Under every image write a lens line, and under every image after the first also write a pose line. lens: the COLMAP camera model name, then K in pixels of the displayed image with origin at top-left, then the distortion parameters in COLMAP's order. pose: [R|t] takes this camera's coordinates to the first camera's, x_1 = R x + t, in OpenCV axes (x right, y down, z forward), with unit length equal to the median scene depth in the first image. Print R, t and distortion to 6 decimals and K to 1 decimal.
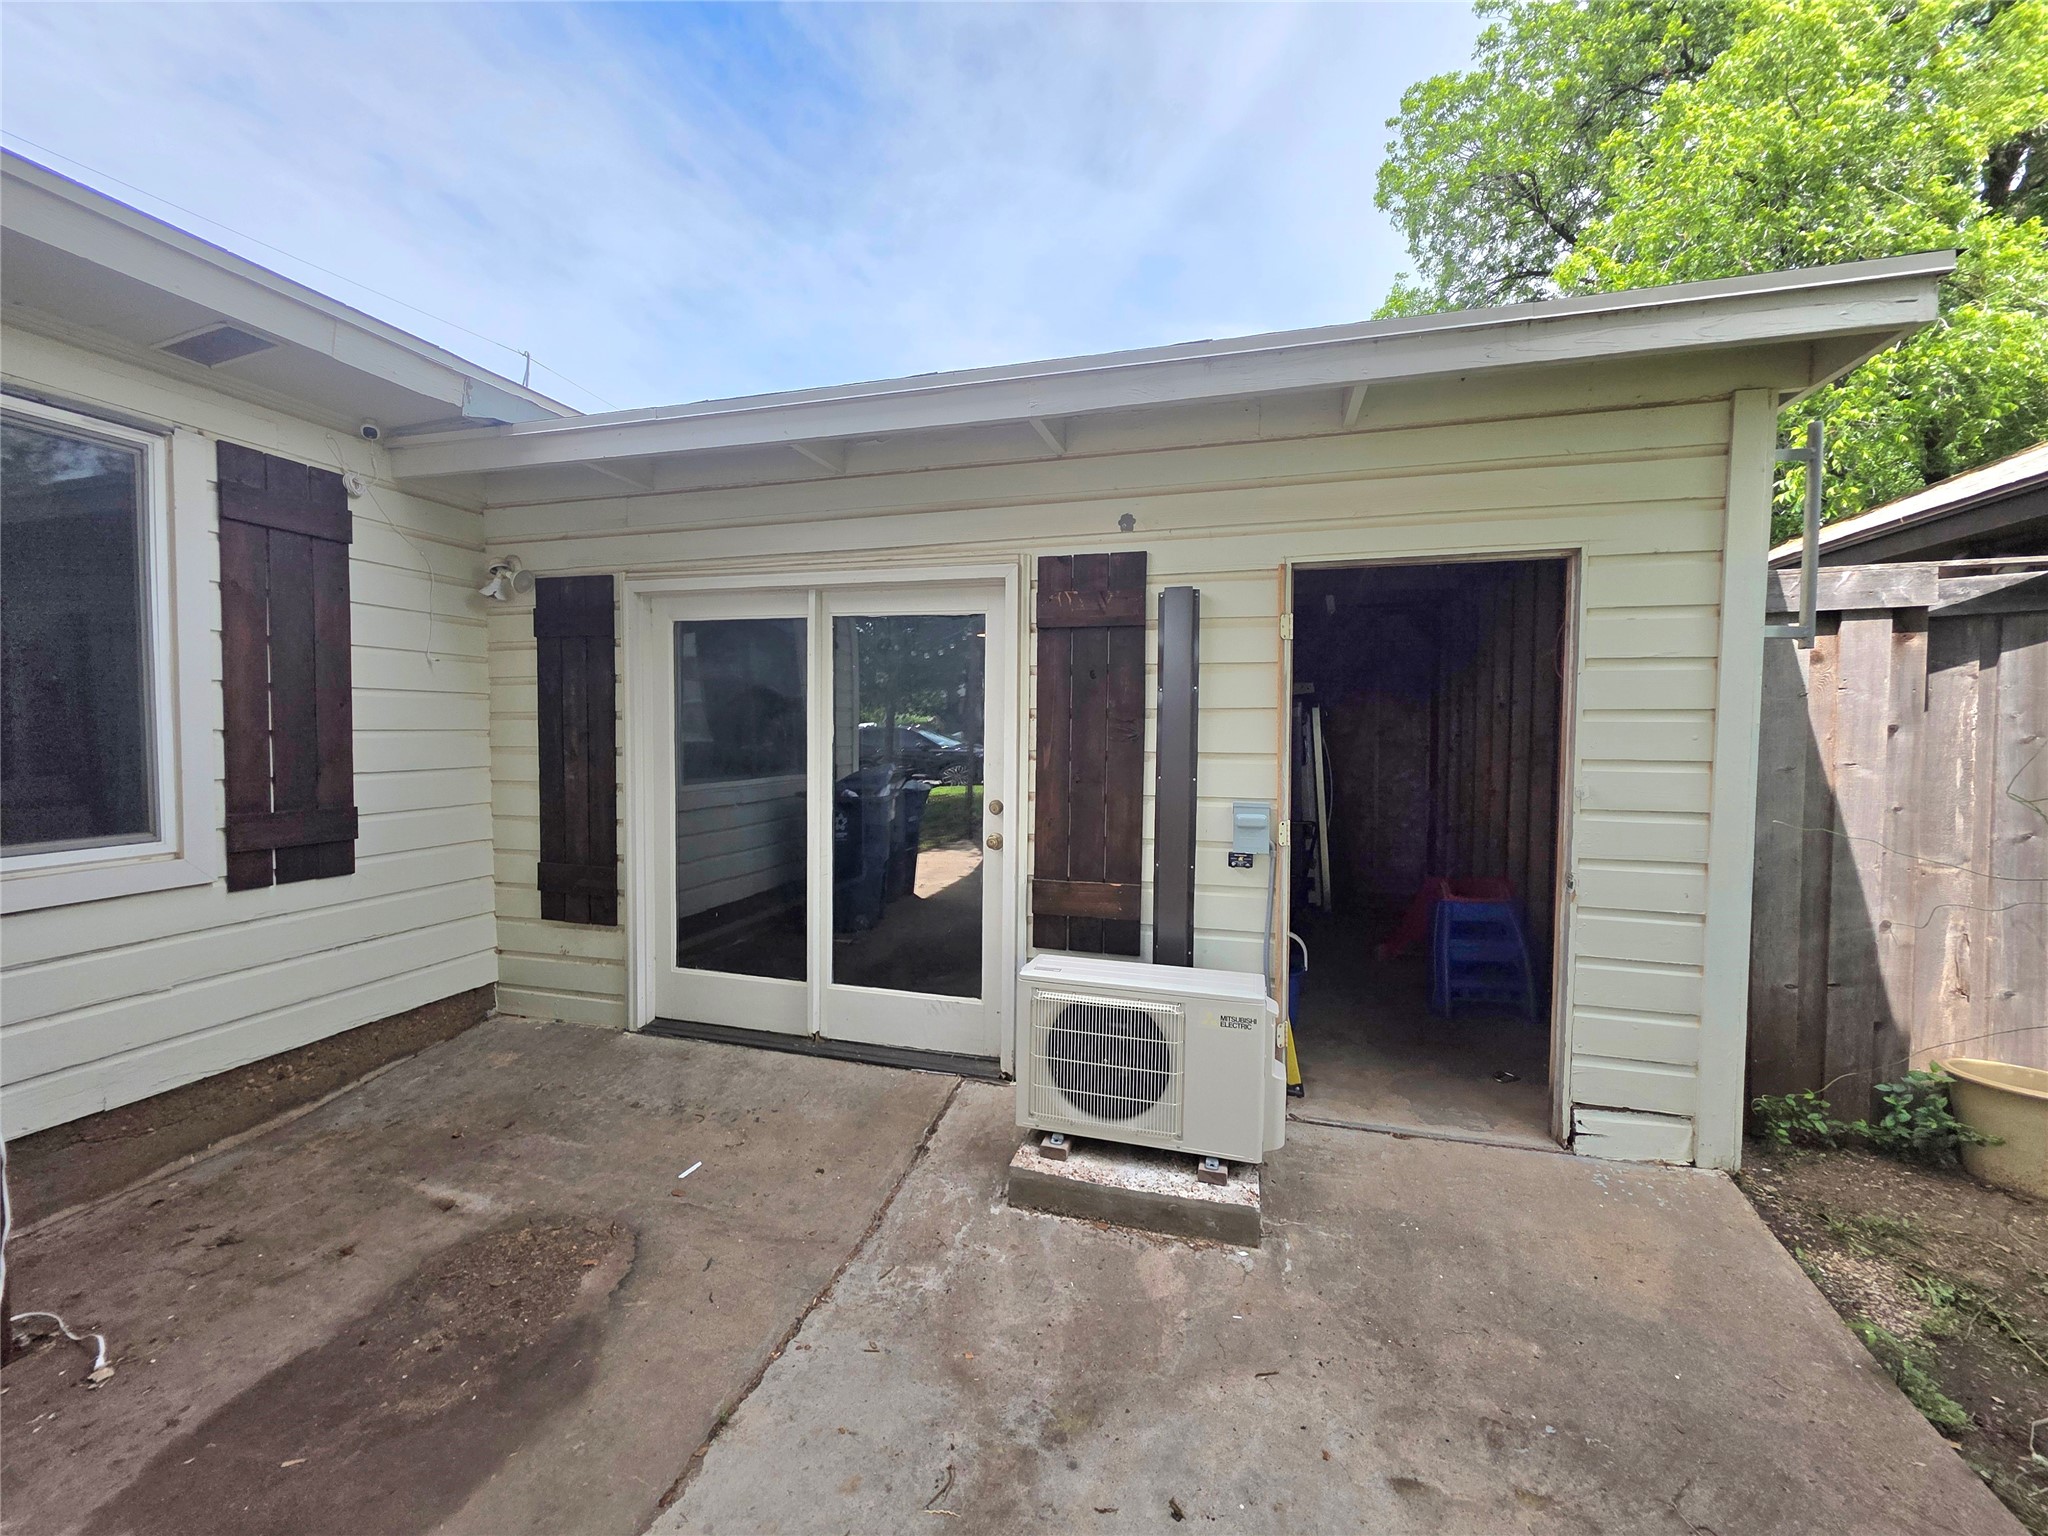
lens RADIAL K [[815.6, 0, 1023.3], [0, 815.6, 762.8], [0, 0, 1]] dist [0.003890, -0.000603]
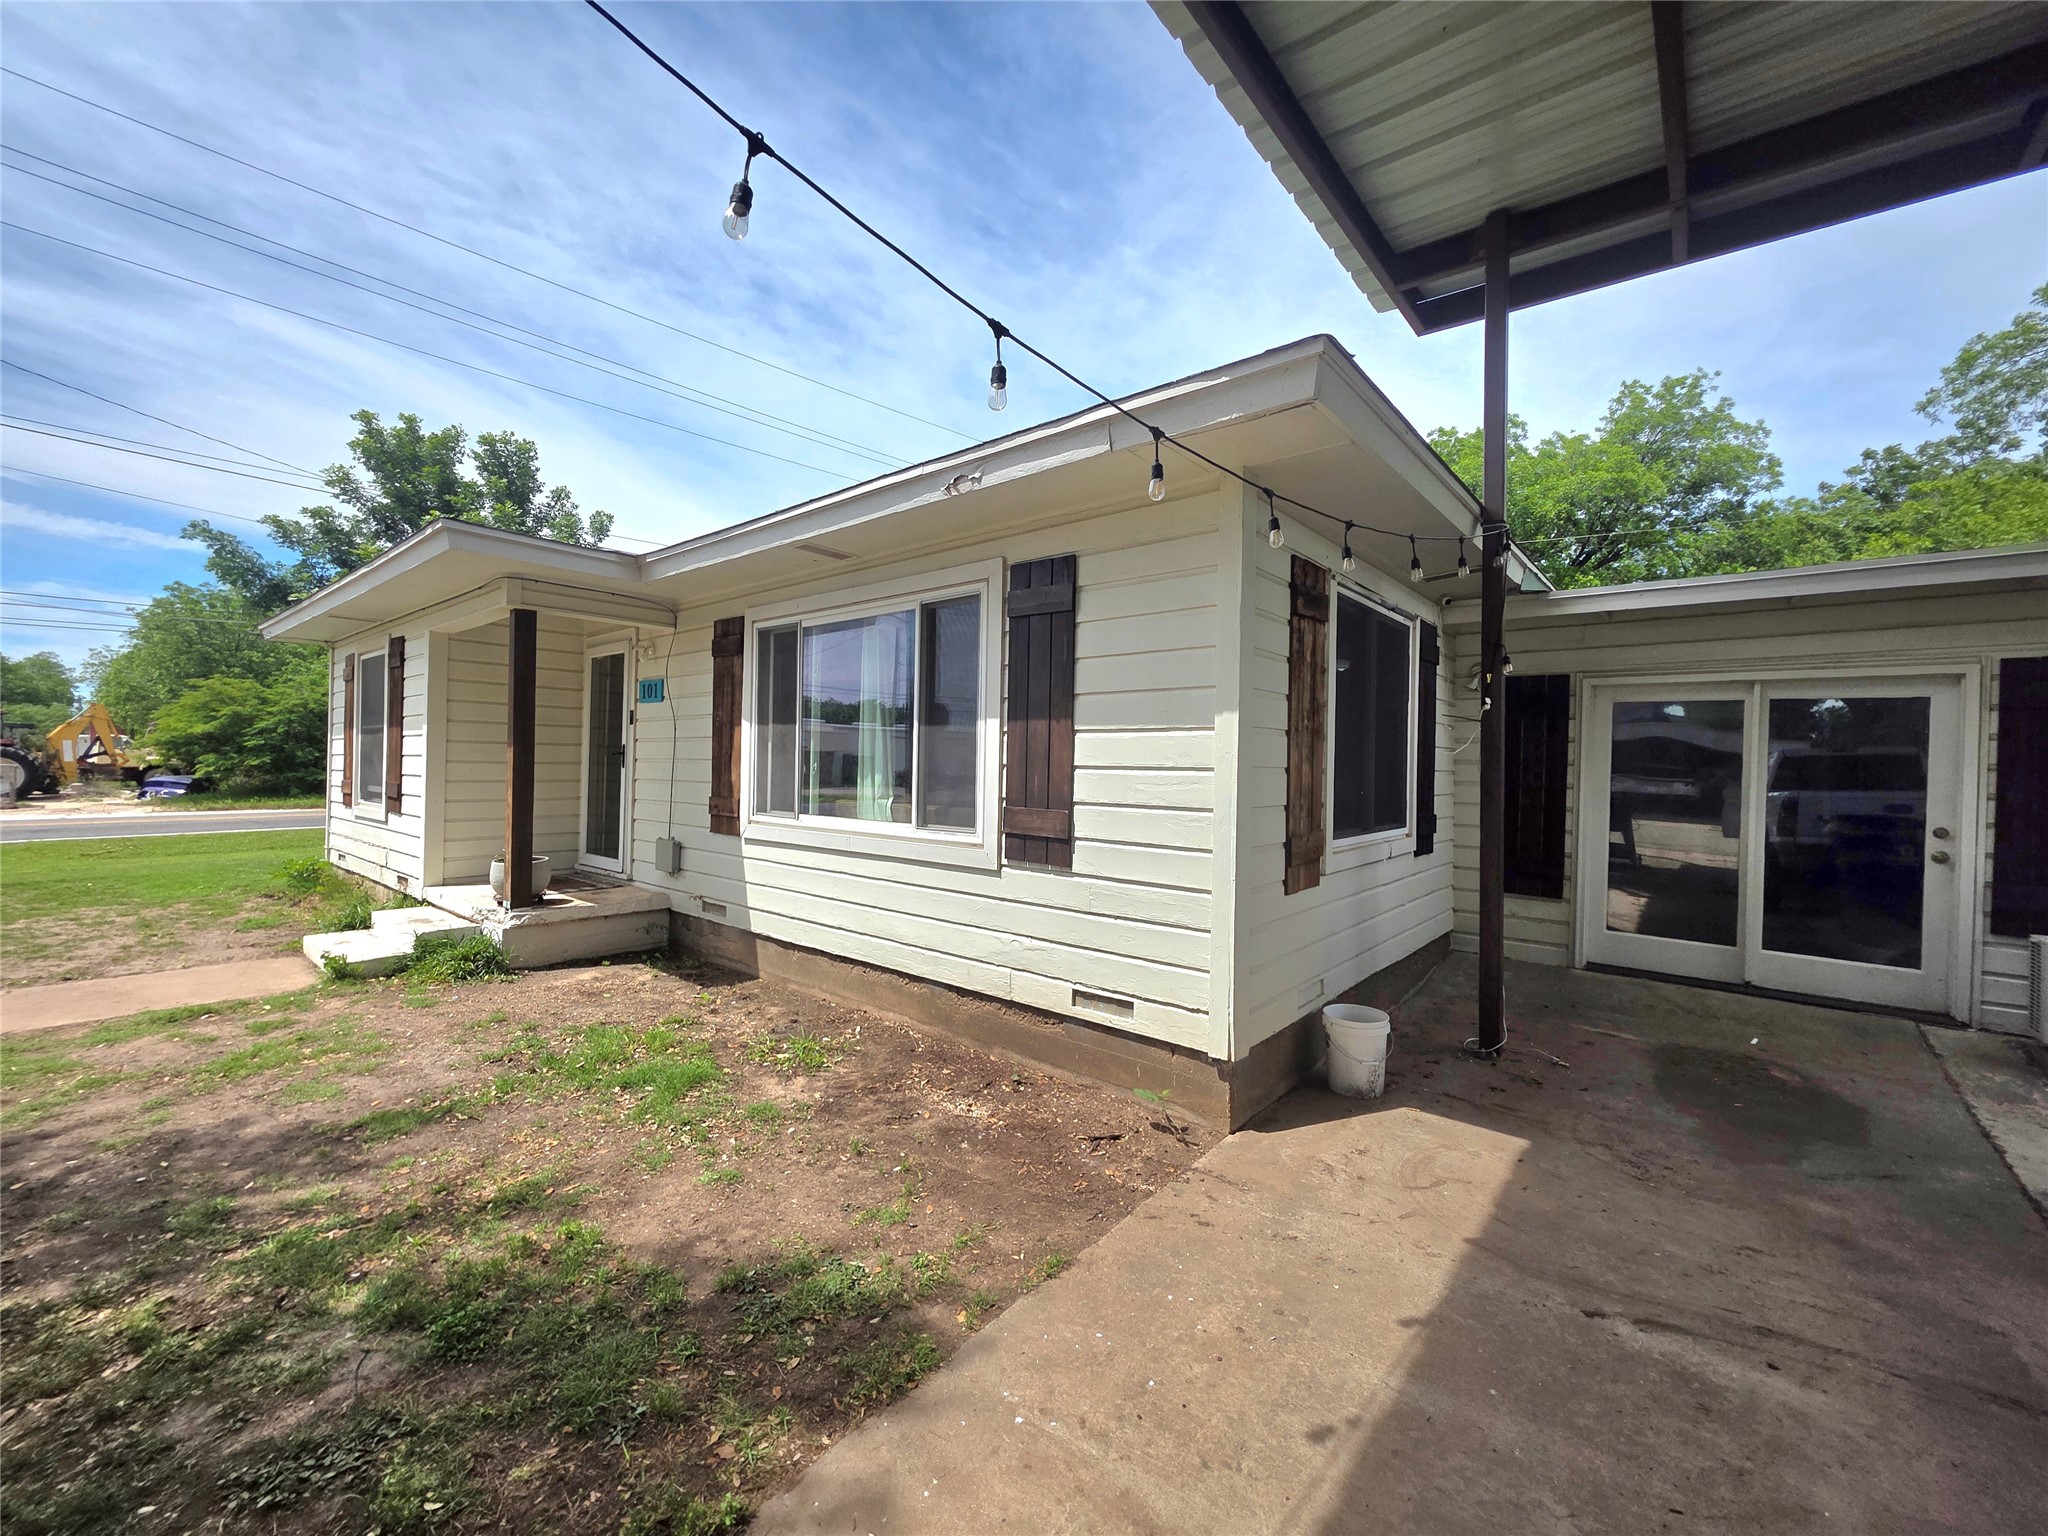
lens RADIAL K [[815.6, 0, 1023.3], [0, 815.6, 762.8], [0, 0, 1]] dist [0.003890, -0.000603]
pose [[0.911224, 0.011703, -0.411745, -0.931723], [-0.029726, 0.998858, -0.037397, 0.034691], [0.410837, 0.046317, 0.910531, -0.985784]]
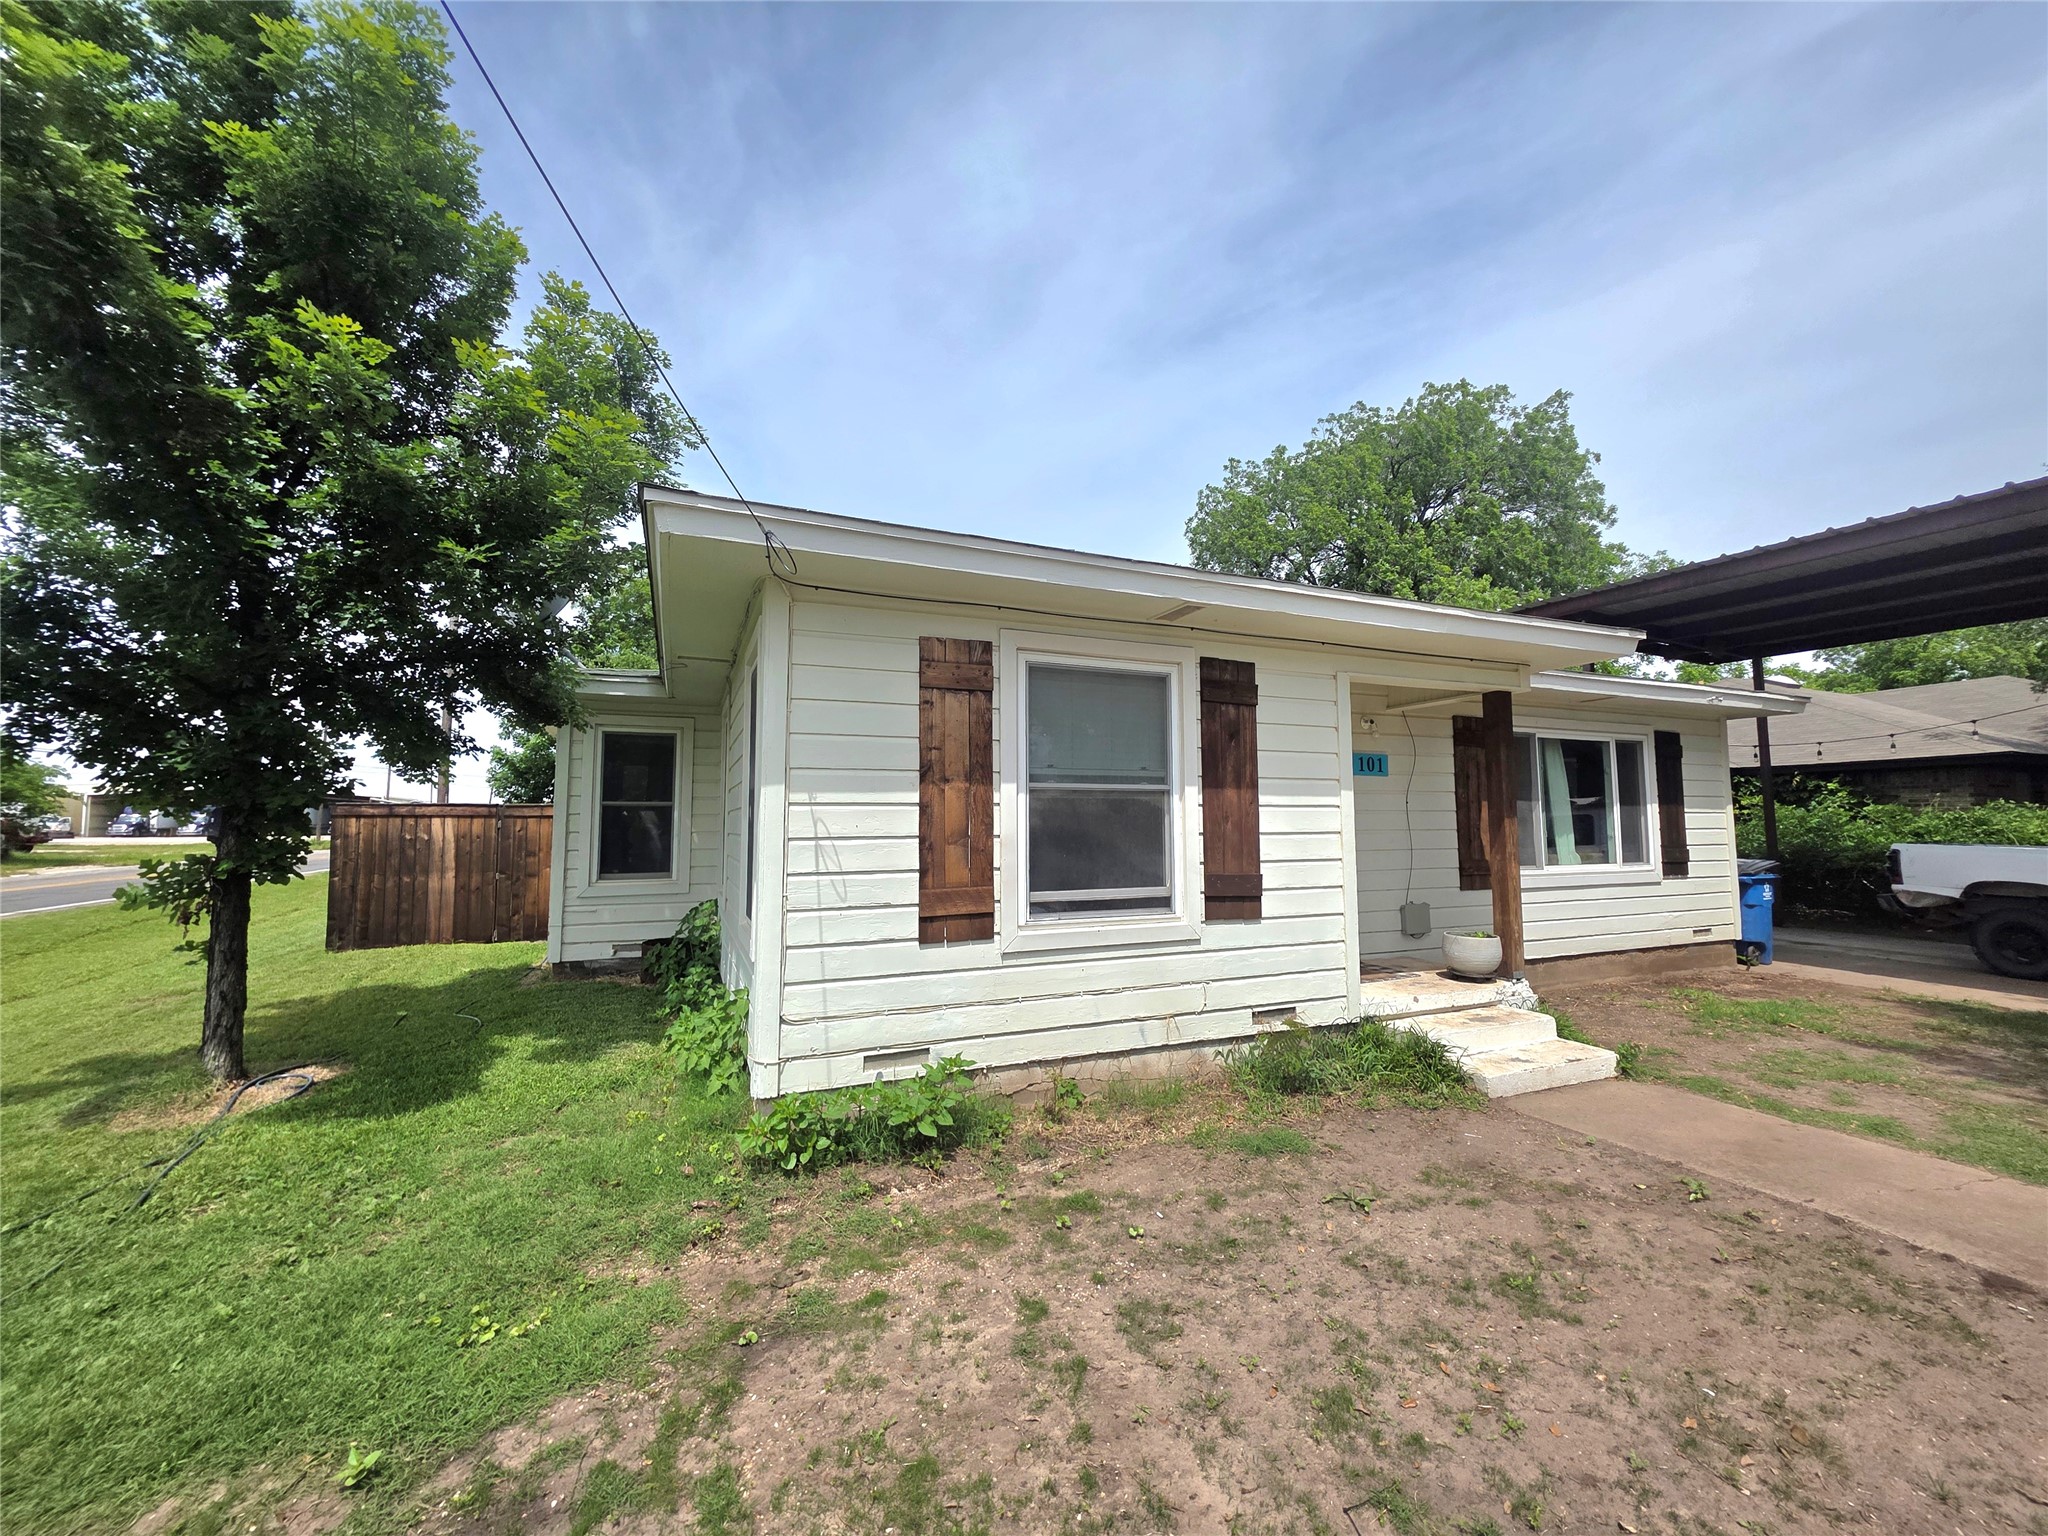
lens RADIAL K [[815.6, 0, 1023.3], [0, 815.6, 762.8], [0, 0, 1]] dist [0.003890, -0.000603]
pose [[0.776421, 0.044193, 0.628664, -4.809668], [0.028483, 0.994058, -0.105057, -0.001935], [-0.629571, 0.099475, 0.770549, -0.566994]]
